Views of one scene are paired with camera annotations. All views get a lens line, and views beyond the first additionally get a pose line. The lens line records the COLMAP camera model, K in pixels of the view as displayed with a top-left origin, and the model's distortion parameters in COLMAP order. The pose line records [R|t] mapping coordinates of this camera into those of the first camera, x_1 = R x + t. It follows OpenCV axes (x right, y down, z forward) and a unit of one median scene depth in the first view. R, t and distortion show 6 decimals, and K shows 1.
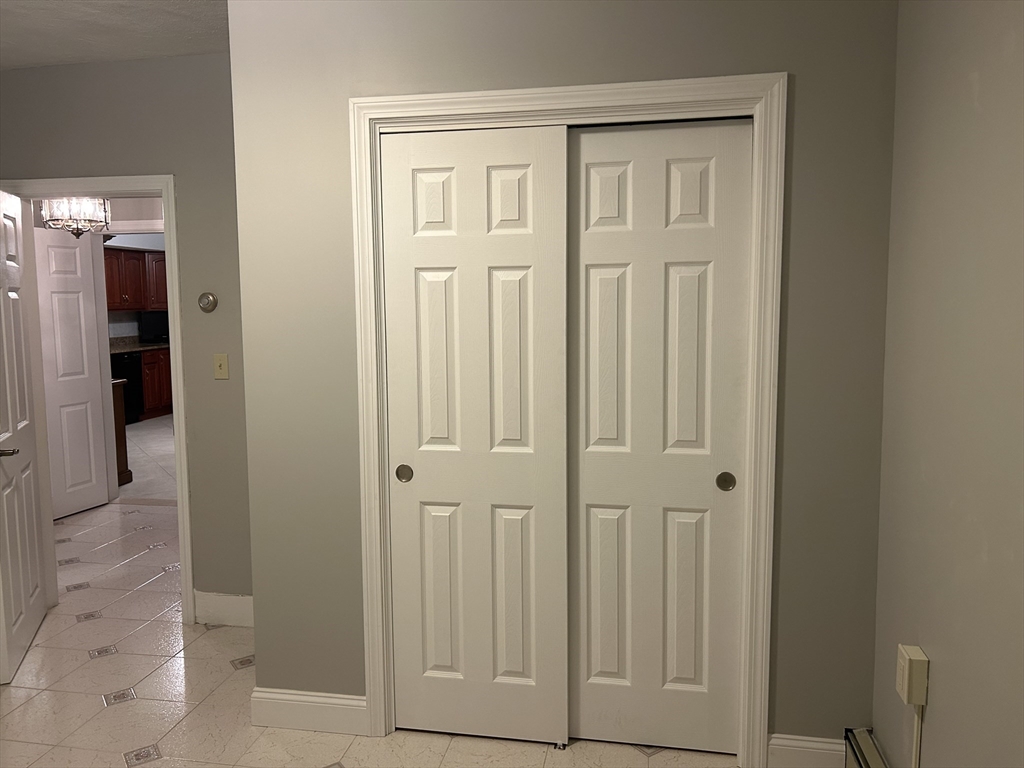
lens RADIAL K [[779.7, 0, 509.6], [0, 779.7, 374.3], [0, 0, 1]] dist [0.053274, -0.049586]
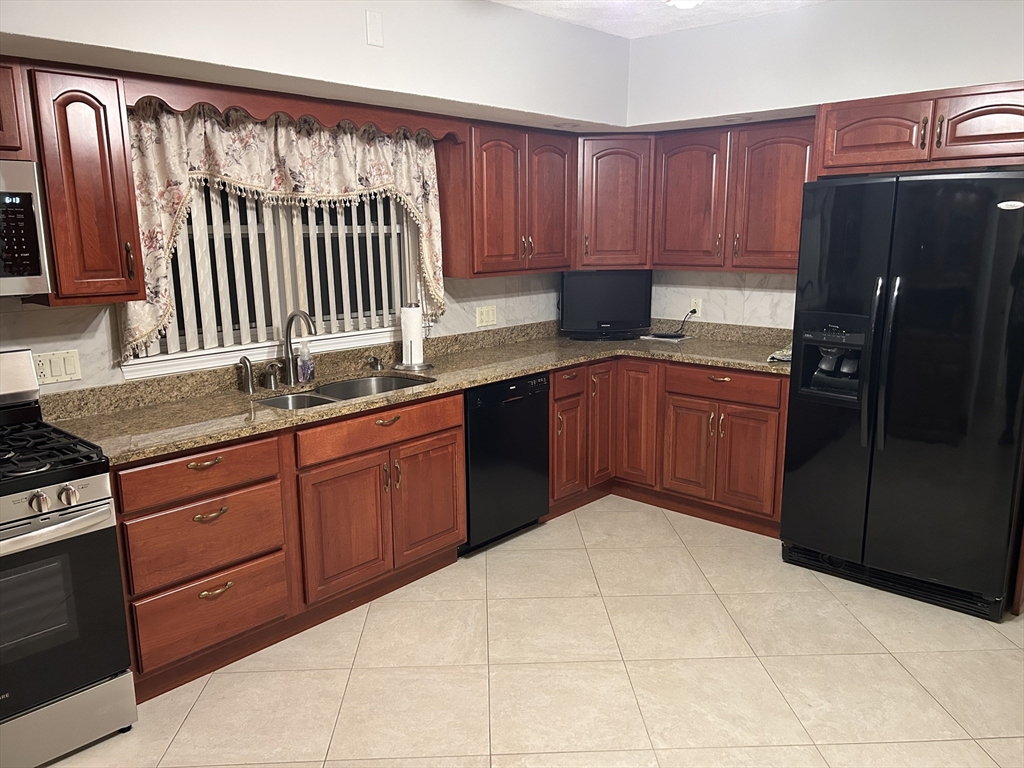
lens RADIAL K [[779.7, 0, 505.7], [0, 779.7, 385.9], [0, 0, 1]] dist [0.053274, -0.049586]
pose [[0.840142, 0.103857, -0.532330, -0.638168], [-0.046312, 0.991647, 0.120378, -0.173457], [0.540385, -0.076481, 0.837935, 1.541365]]
